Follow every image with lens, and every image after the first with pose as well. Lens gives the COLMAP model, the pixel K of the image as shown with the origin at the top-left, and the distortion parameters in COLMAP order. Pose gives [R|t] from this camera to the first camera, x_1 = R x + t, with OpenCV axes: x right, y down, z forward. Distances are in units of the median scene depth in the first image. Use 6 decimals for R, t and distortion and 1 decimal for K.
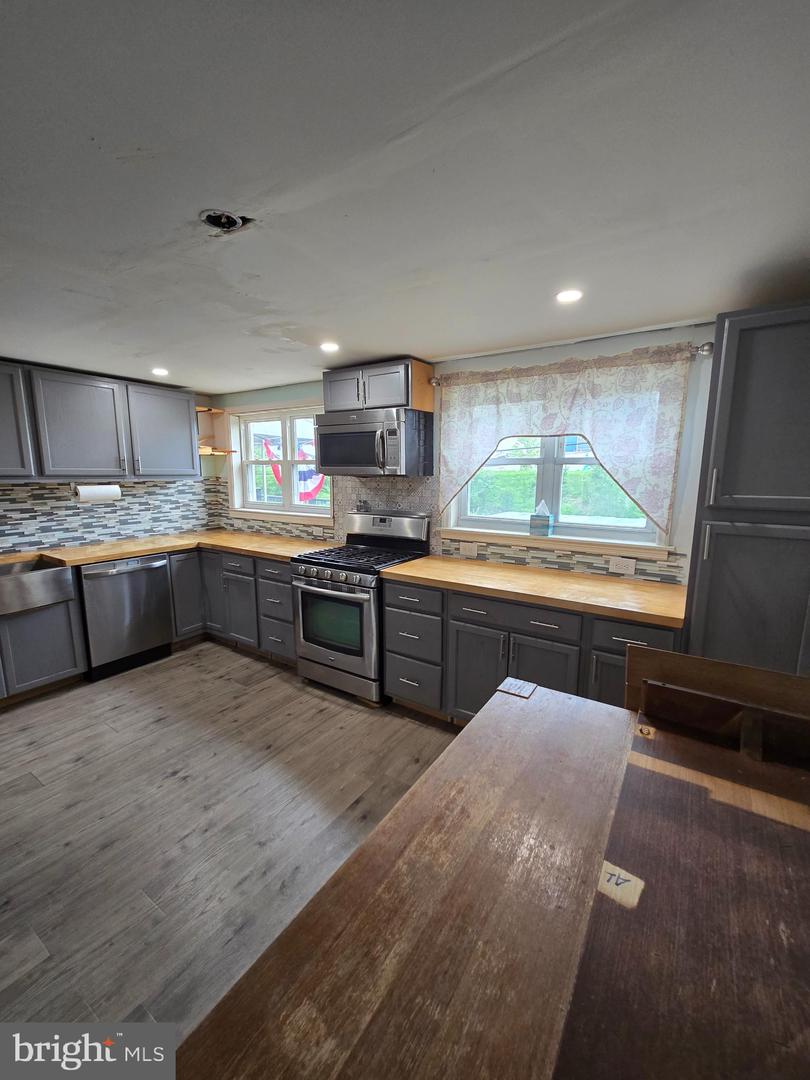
lens RADIAL K [[442.8, 0, 406.0], [0, 442.8, 549.6], [0, 0, 1]] dist [0.002257, 0.000806]
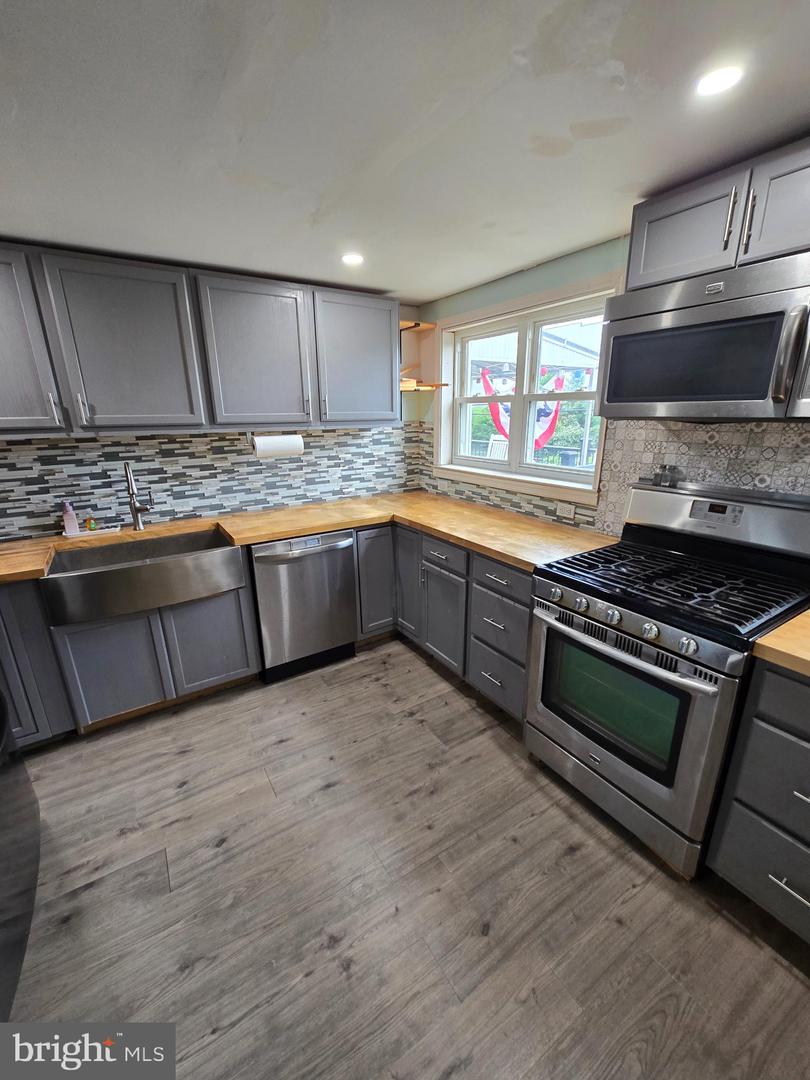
lens RADIAL K [[442.8, 0, 405.3], [0, 442.8, 552.1], [0, 0, 1]] dist [0.002257, 0.000806]
pose [[0.912930, 0.108237, -0.393502, -0.176294], [-0.054352, 0.987847, 0.145619, -0.071651], [0.404481, -0.111552, 0.907717, 0.382448]]
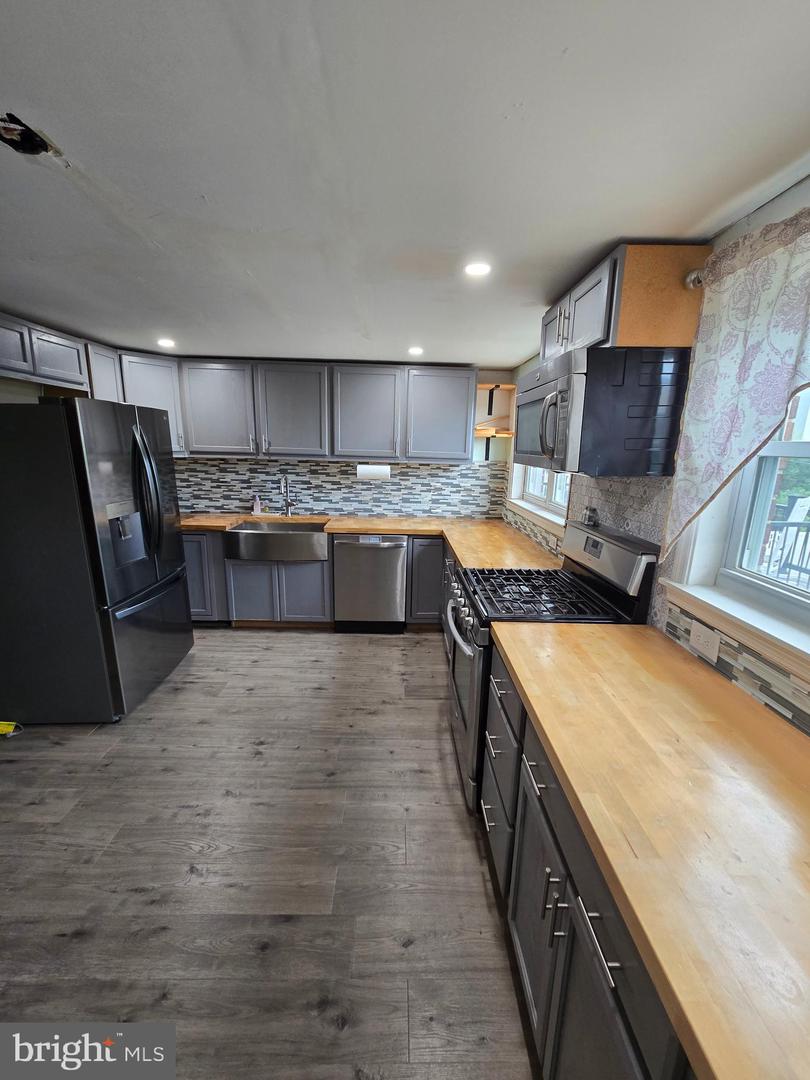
lens RADIAL K [[442.8, 0, 406.8], [0, 442.8, 550.9], [0, 0, 1]] dist [0.002257, 0.000806]
pose [[0.568319, 0.200407, -0.798029, 0.289852], [-0.167466, 0.977757, 0.126280, -0.091199], [0.805586, 0.061875, 0.589239, 0.434953]]
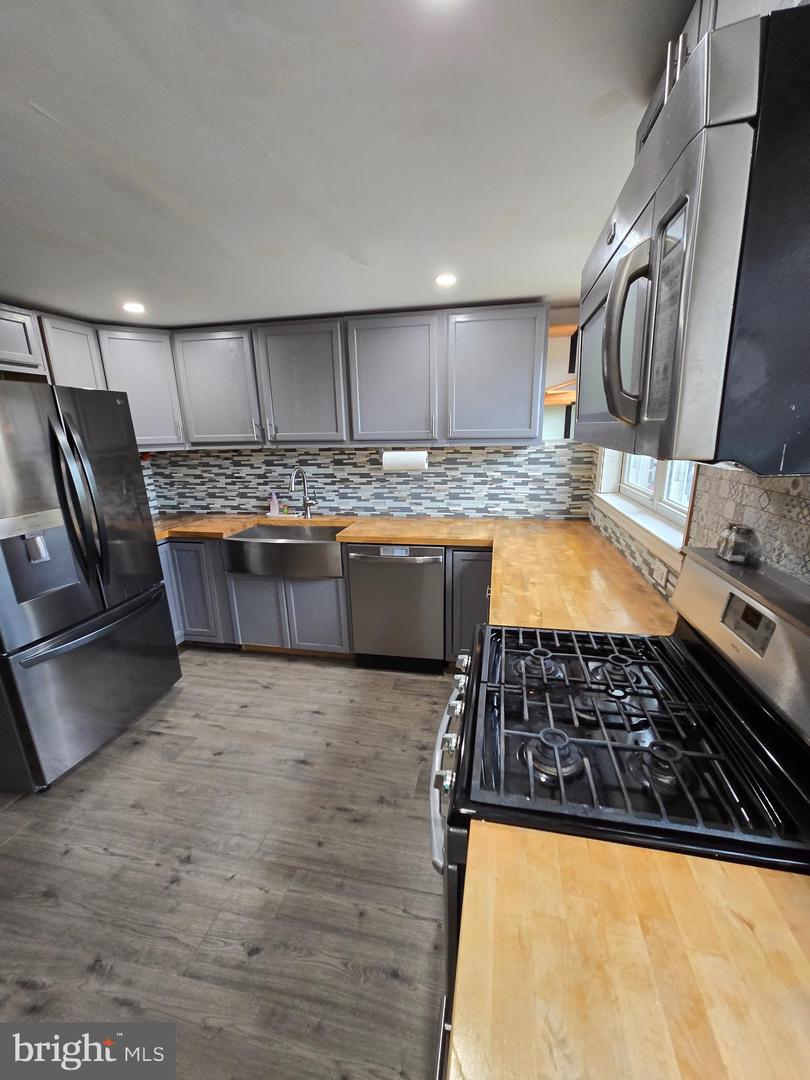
lens RADIAL K [[442.8, 0, 404.5], [0, 442.8, 550.8], [0, 0, 1]] dist [0.002257, 0.000806]
pose [[0.368715, 0.234836, -0.899389, 0.104823], [-0.140825, 0.970505, 0.195672, -0.129539], [0.918813, 0.054509, 0.390911, 0.698979]]
